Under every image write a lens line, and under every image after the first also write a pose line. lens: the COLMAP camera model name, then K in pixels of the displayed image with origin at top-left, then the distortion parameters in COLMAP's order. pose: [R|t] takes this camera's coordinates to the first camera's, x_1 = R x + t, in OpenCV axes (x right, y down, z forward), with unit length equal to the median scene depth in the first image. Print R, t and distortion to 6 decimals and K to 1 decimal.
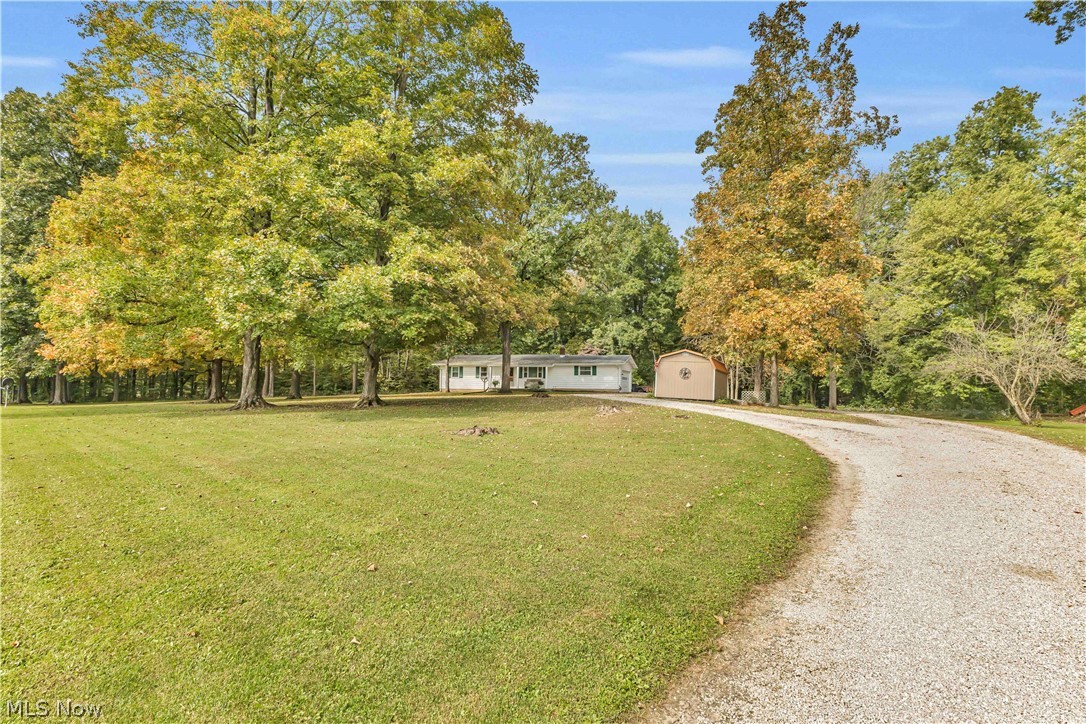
lens RADIAL K [[480.8, 0, 548.2], [0, 480.8, 368.7], [0, 0, 1]] dist [-0.001250, -0.000208]
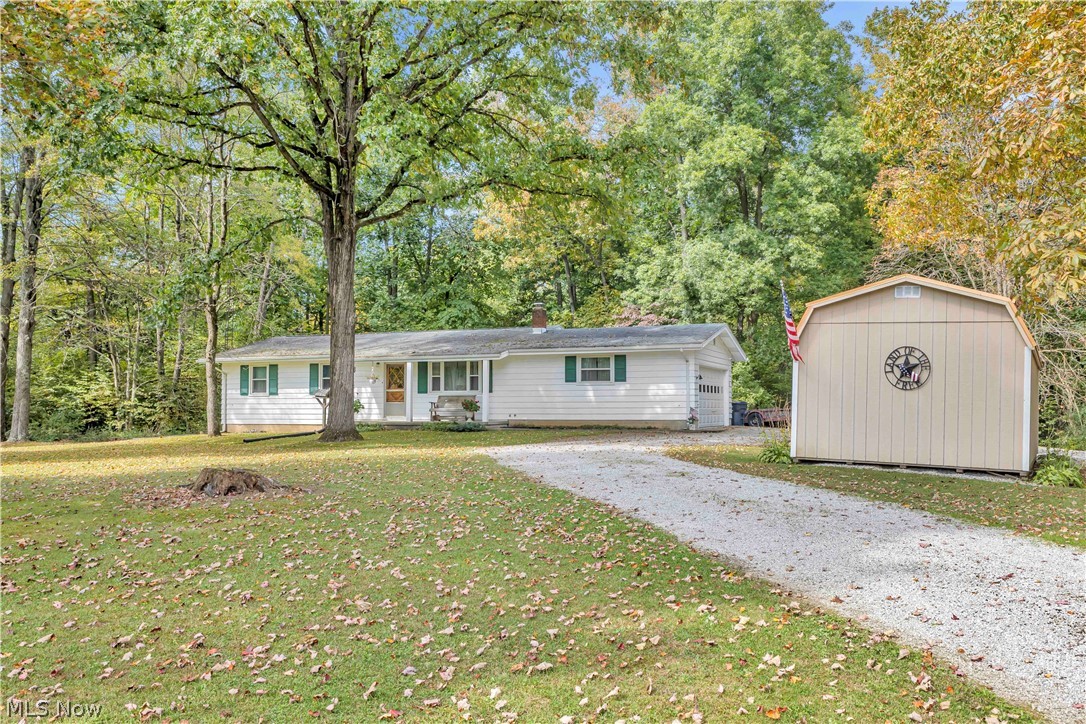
lens RADIAL K [[890.9, 0, 540.6], [0, 890.9, 401.4], [0, 0, 1]] dist [-0.067978, -0.003866]
pose [[0.997589, -0.015360, -0.067671, 0.075747], [0.017589, 0.999318, 0.032474, 0.005705], [0.067126, -0.033586, 0.997179, 0.322946]]
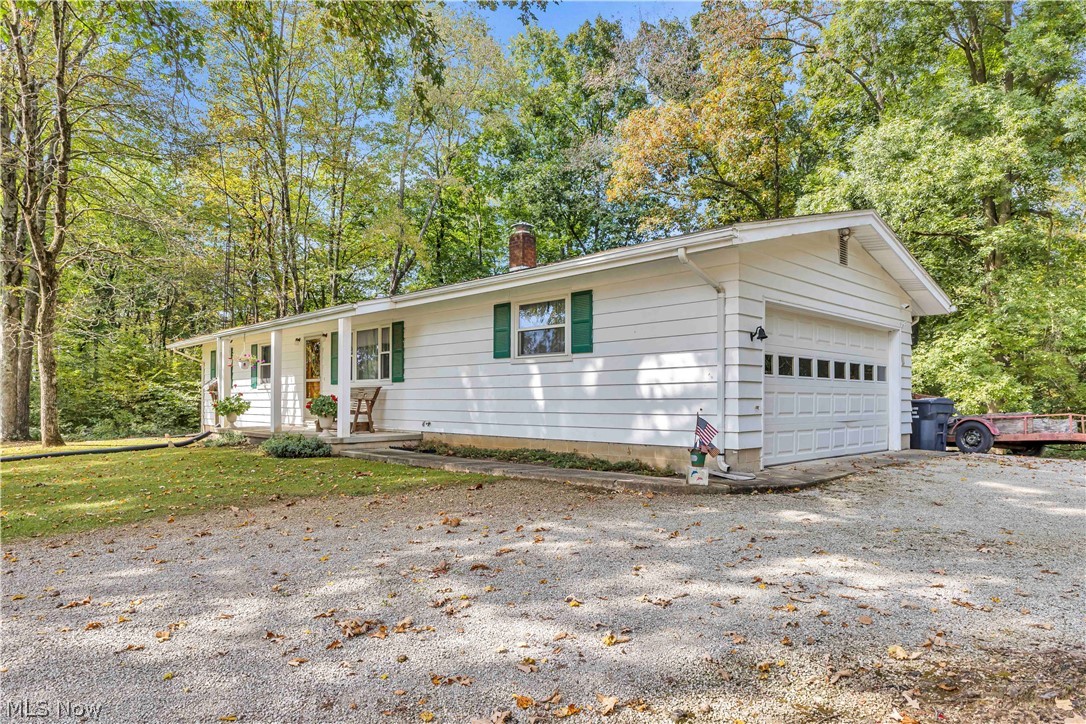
lens RADIAL K [[663.0, 0, 543.1], [0, 663.0, 394.5], [0, 0, 1]] dist [-0.028254, 0.000064]
pose [[0.889128, -0.017017, -0.457342, 0.168200], [0.029014, 0.999394, 0.019221, 0.021056], [0.456738, -0.030359, 0.889083, 0.751182]]
